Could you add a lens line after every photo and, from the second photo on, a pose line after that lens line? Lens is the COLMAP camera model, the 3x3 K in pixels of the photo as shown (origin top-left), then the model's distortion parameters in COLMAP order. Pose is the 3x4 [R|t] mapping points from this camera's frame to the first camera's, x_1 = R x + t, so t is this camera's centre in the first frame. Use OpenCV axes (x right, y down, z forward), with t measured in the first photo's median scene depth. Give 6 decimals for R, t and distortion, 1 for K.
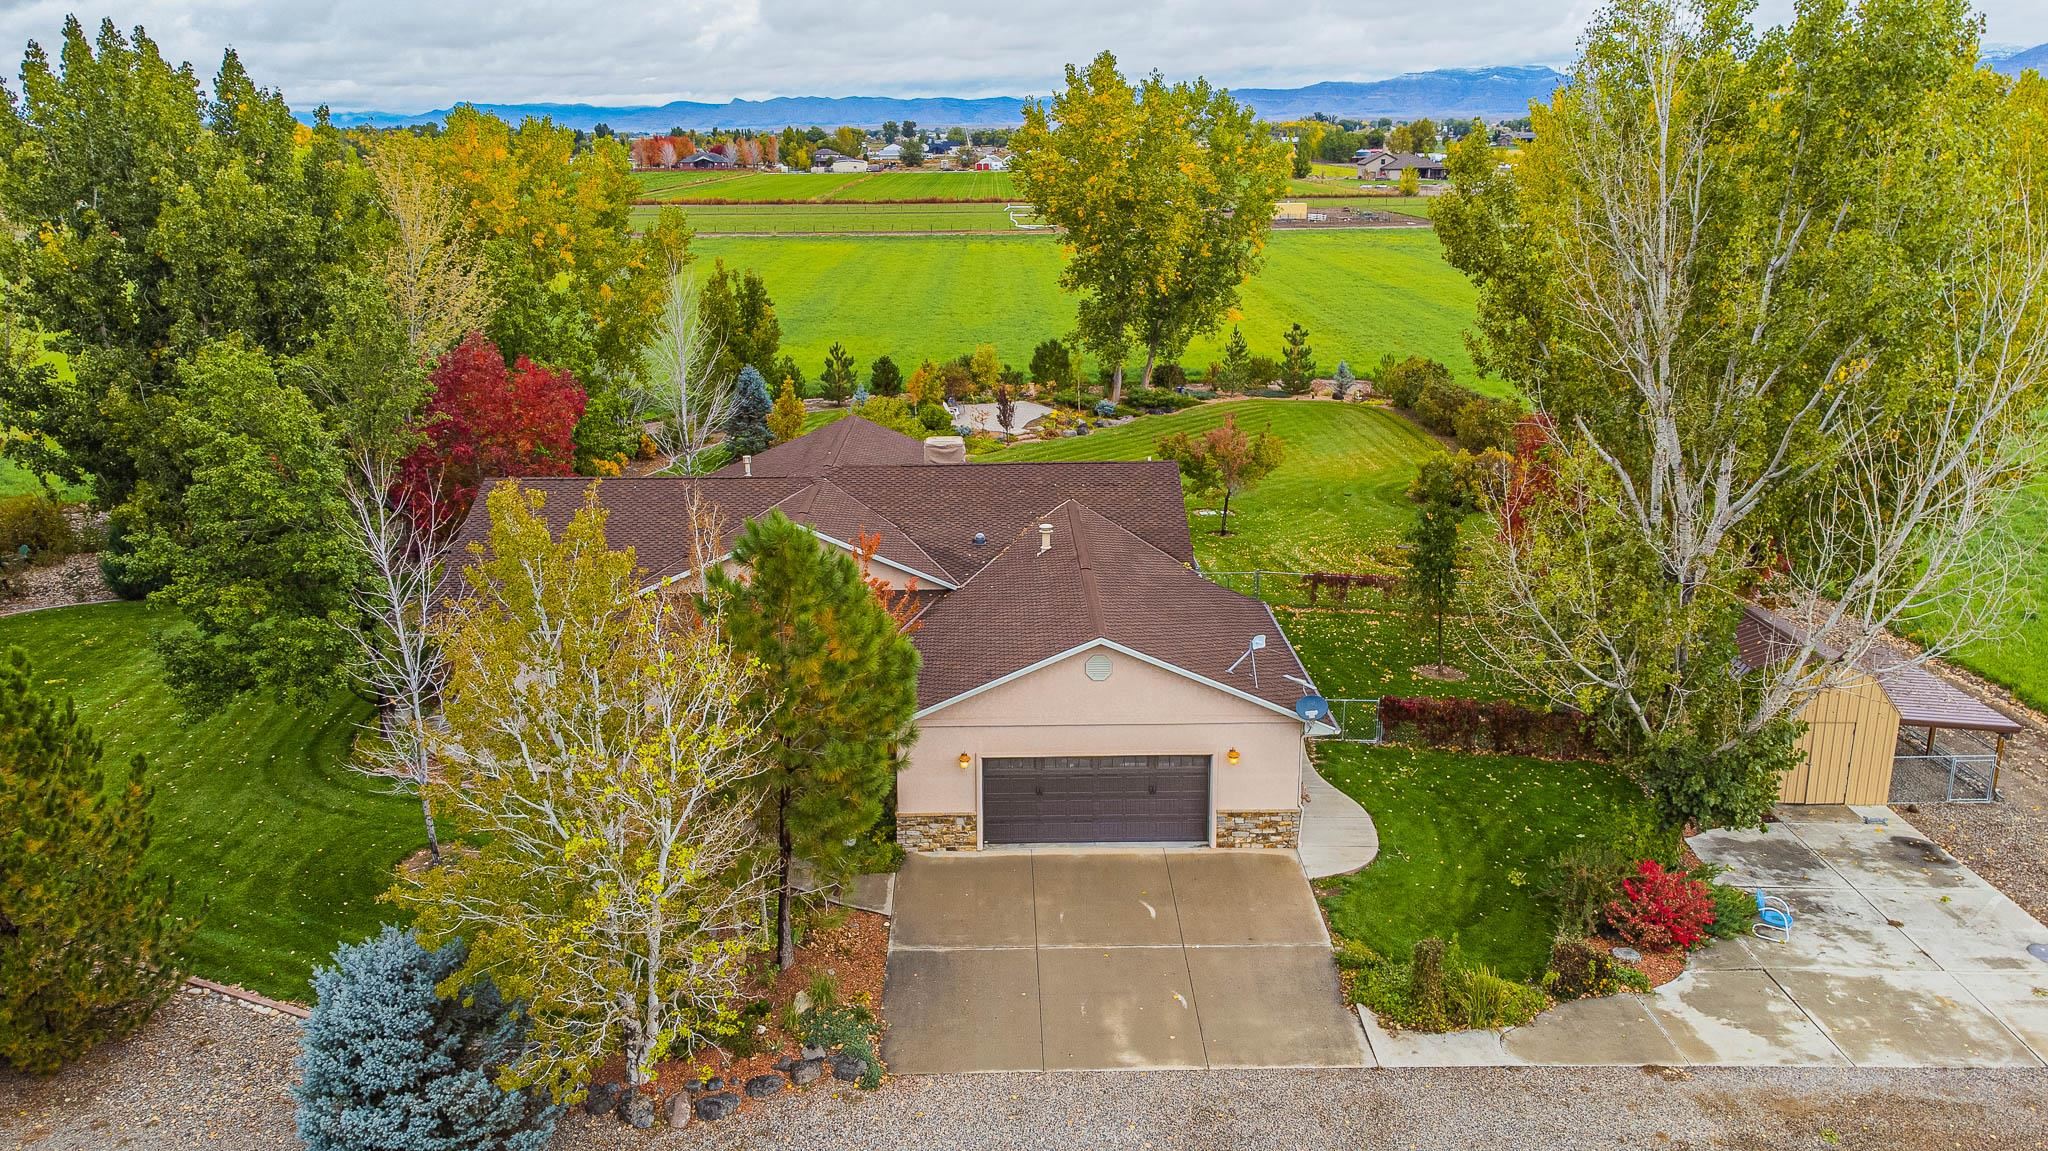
lens RADIAL K [[1465.3, 0, 1022.1], [0, 1465.3, 578.0], [0, 0, 1]] dist [0.004355, 0.001546]
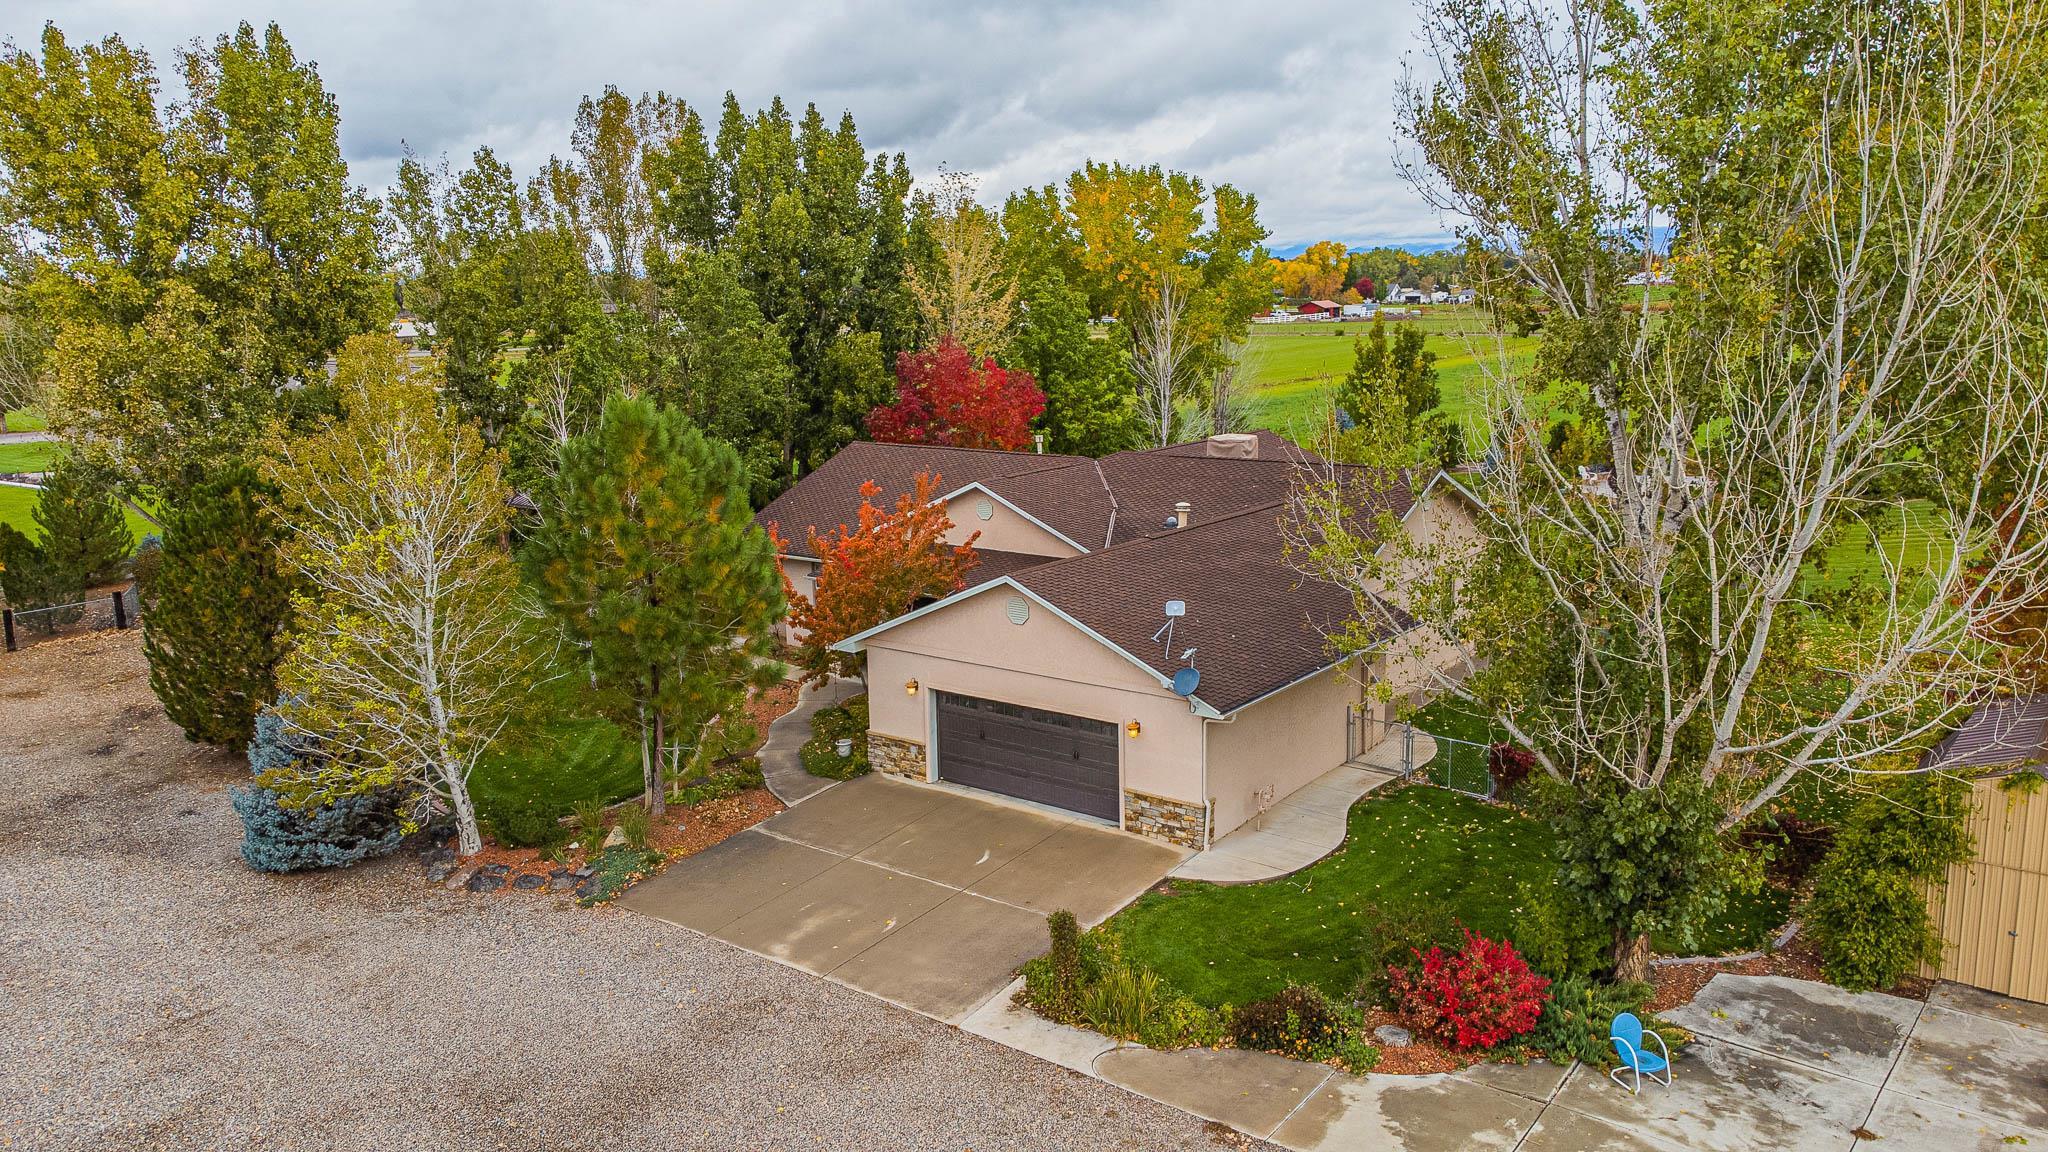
lens RADIAL K [[1465.3, 0, 1031.0], [0, 1465.3, 574.8], [0, 0, 1]] dist [0.004355, 0.001546]
pose [[0.807890, 0.117333, -0.577535, 0.598909], [-0.160905, 0.986663, -0.024630, 0.059478], [0.566942, 0.112827, 0.815994, 0.206775]]
